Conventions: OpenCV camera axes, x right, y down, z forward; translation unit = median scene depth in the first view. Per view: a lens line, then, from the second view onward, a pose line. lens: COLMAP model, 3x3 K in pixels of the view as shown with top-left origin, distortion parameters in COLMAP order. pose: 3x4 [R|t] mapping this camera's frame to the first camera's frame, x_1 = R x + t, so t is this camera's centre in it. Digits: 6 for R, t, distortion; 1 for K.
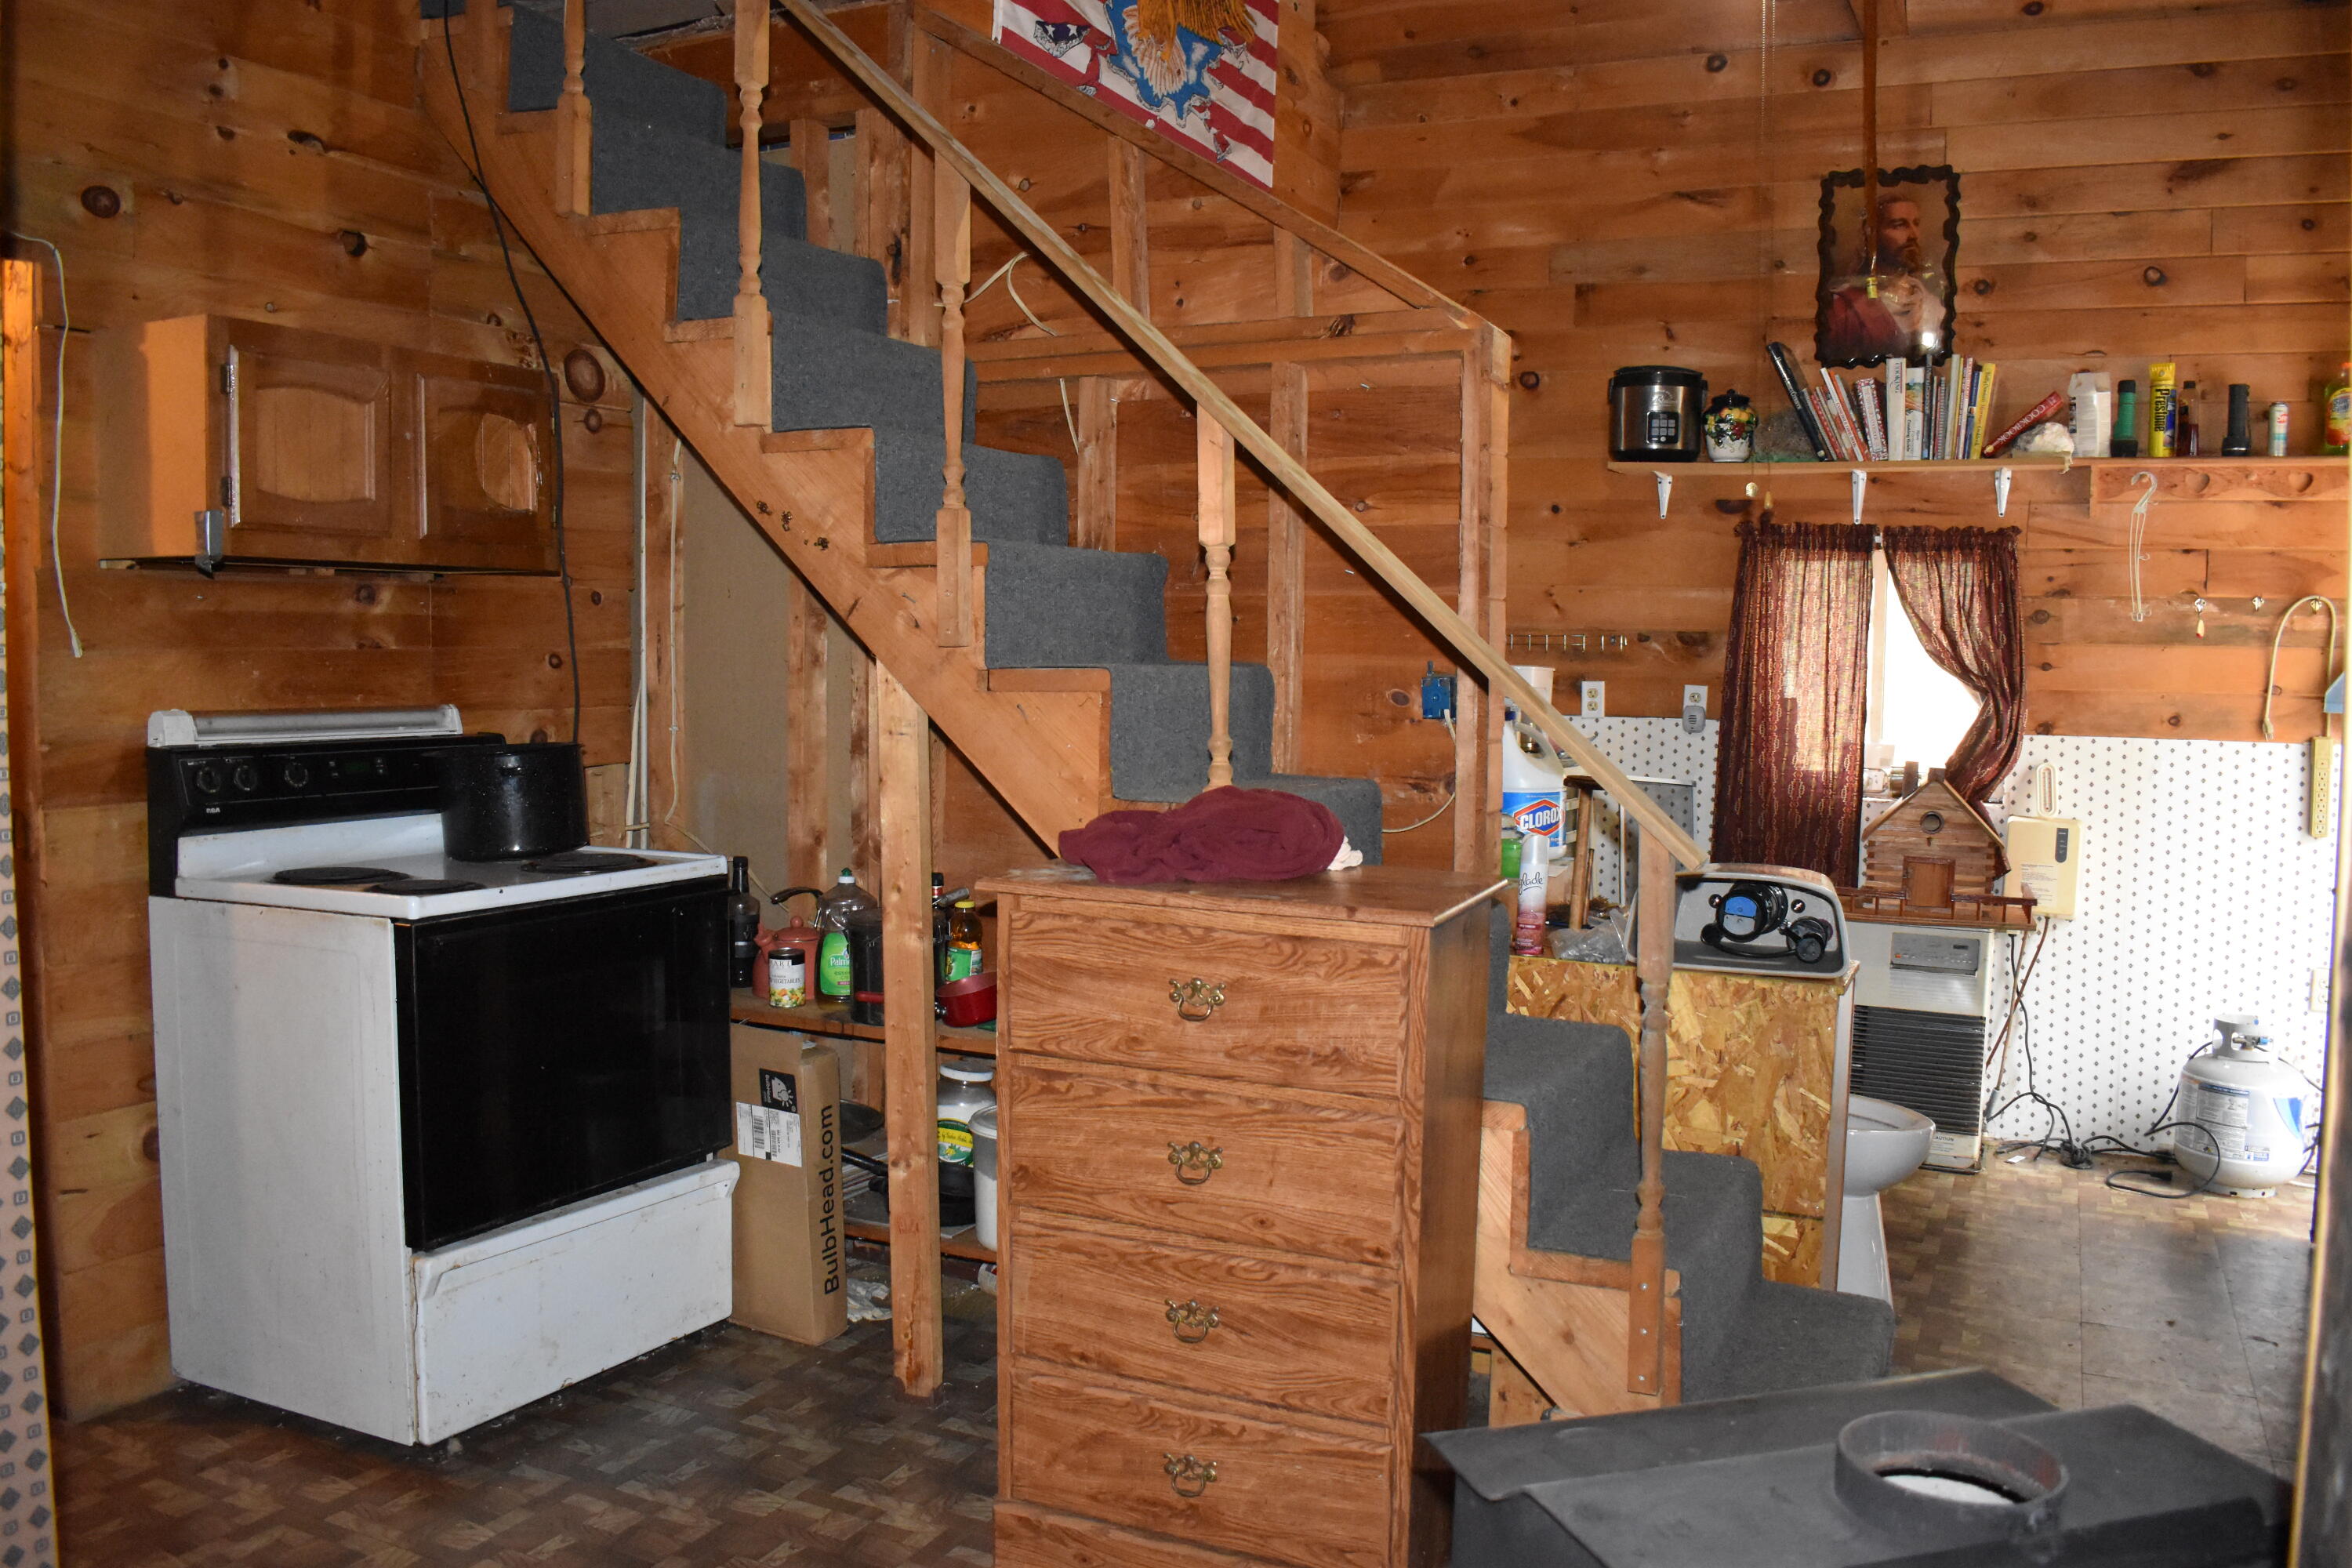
lens RADIAL K [[1836.8, 0, 1167.0], [0, 1836.8, 778.2], [0, 0, 1]] dist [-0.092735, 0.008440]
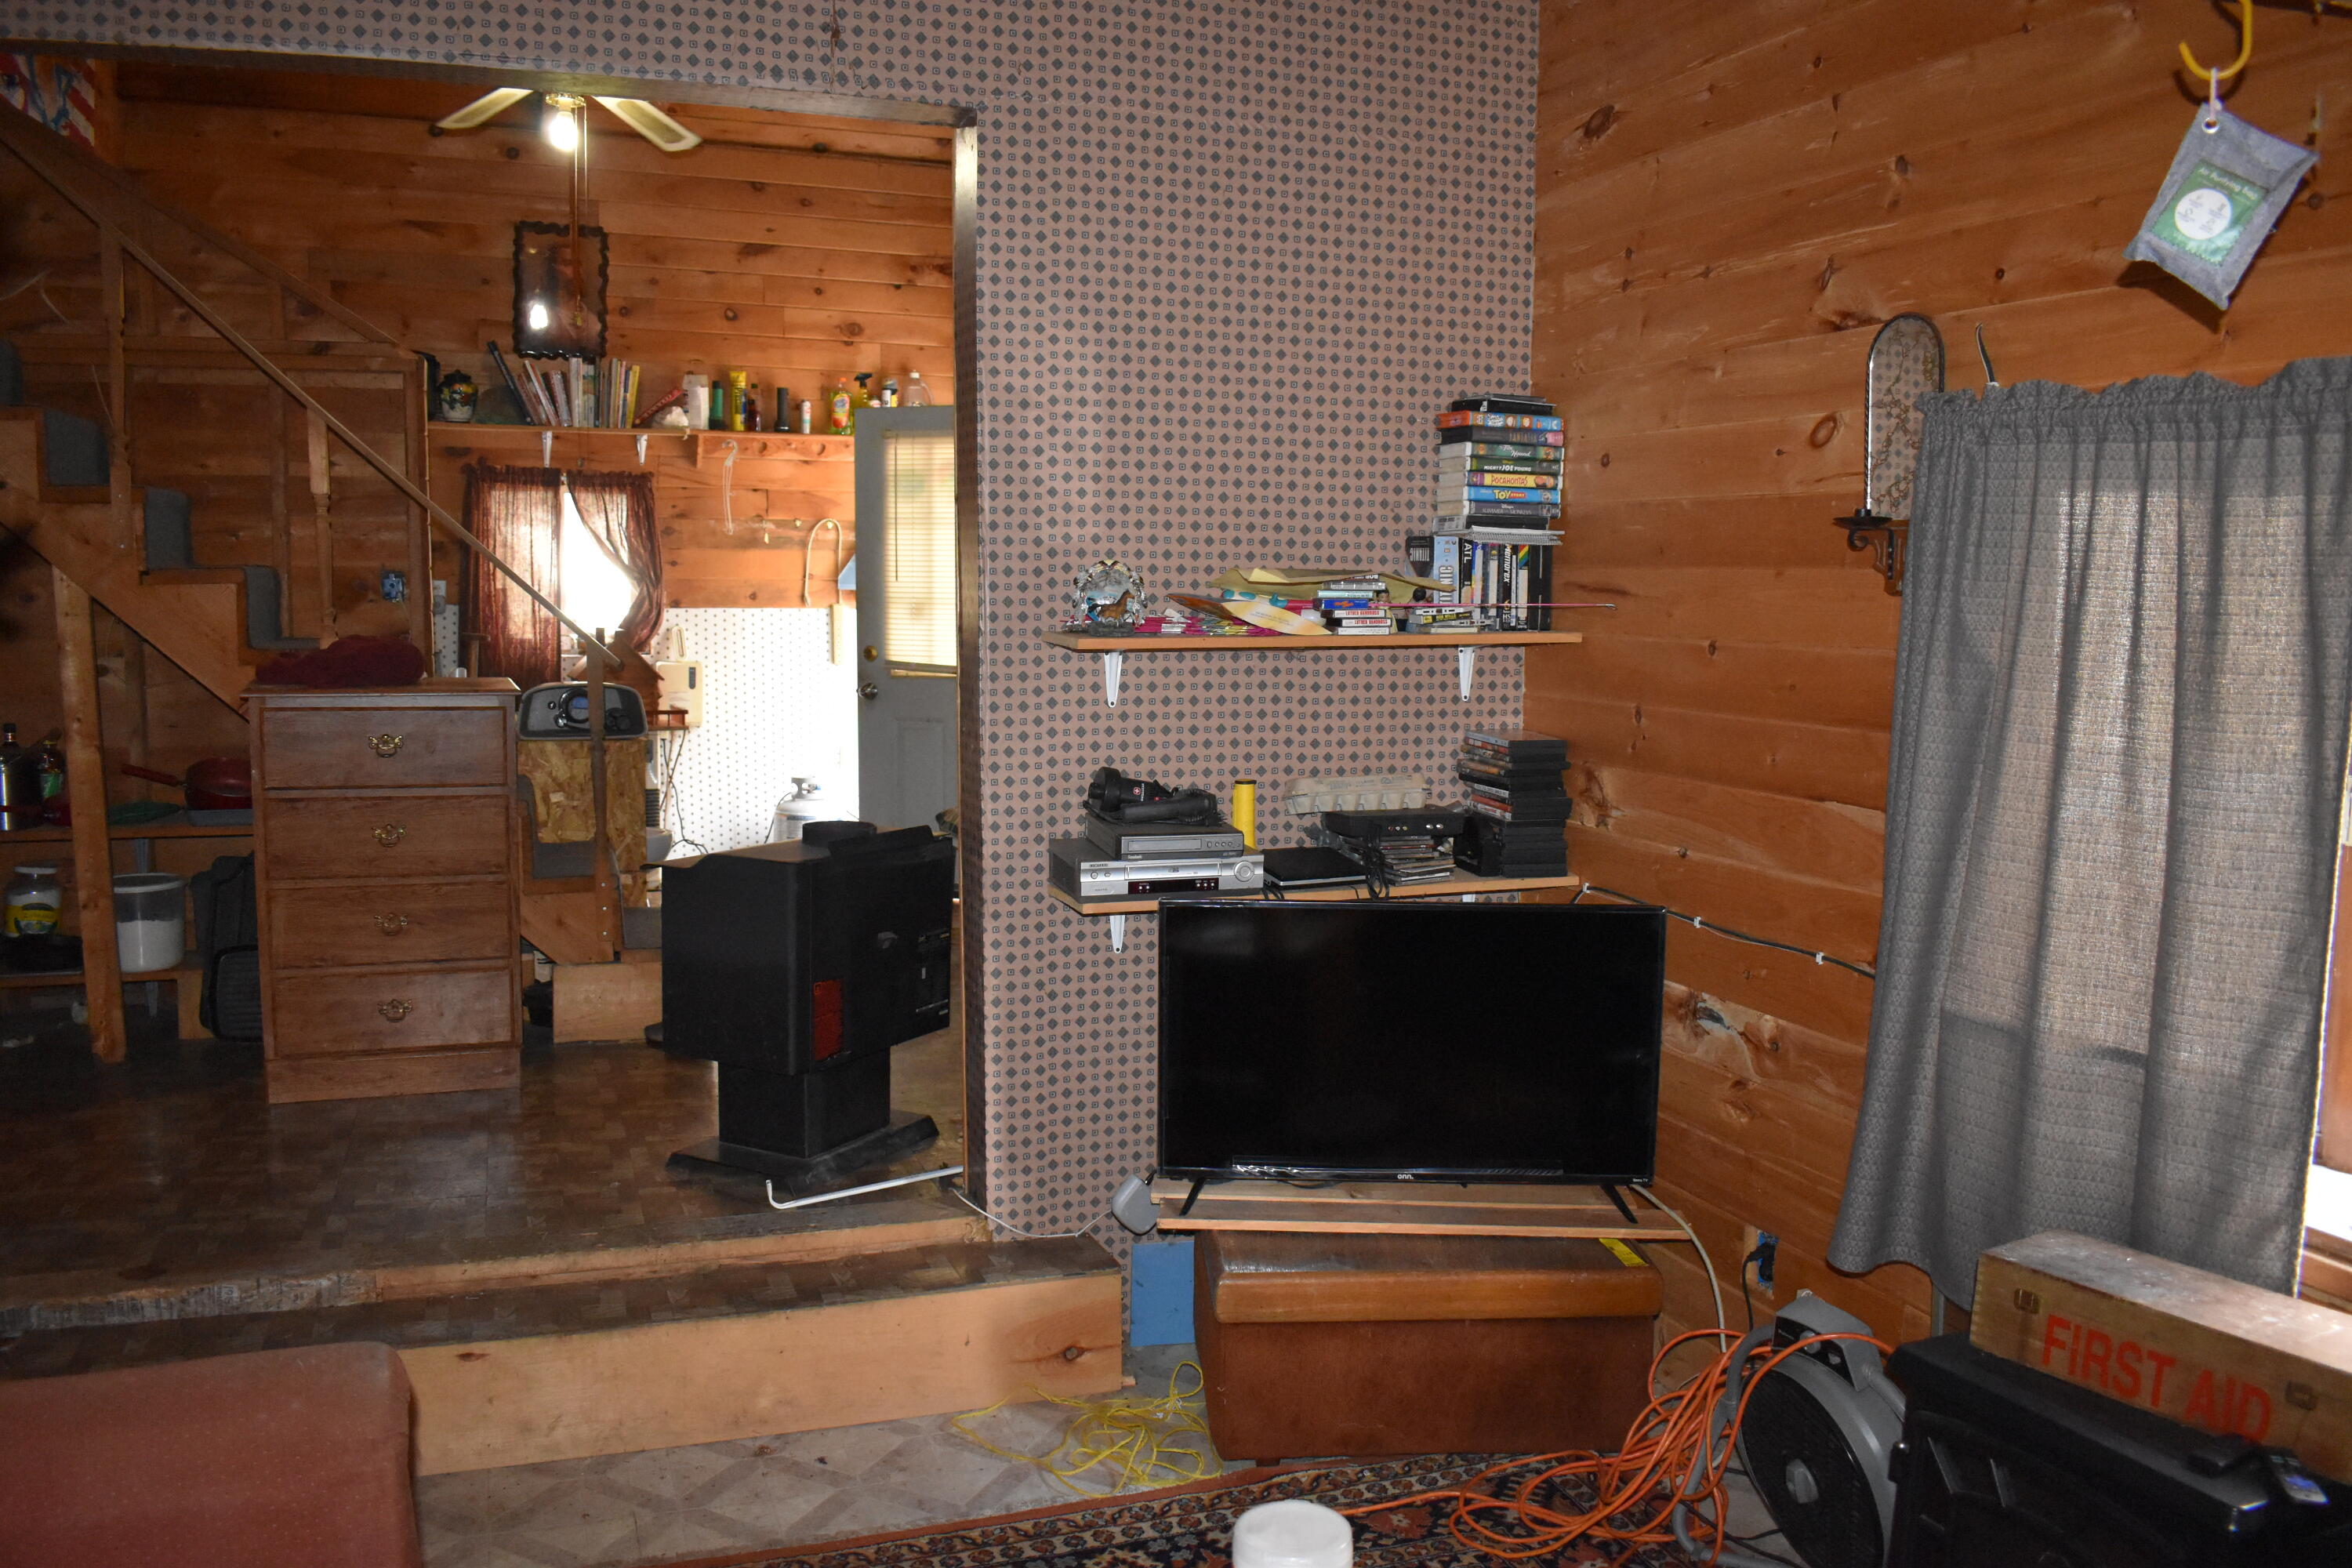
lens RADIAL K [[1836.8, 0, 1166.5], [0, 1836.8, 791.3], [0, 0, 1]] dist [-0.092735, 0.008440]
pose [[0.692008, -0.089307, 0.716344, -0.354997], [0.046707, 0.995778, 0.079025, 0.028630], [-0.720377, -0.021227, 0.693257, -0.392303]]
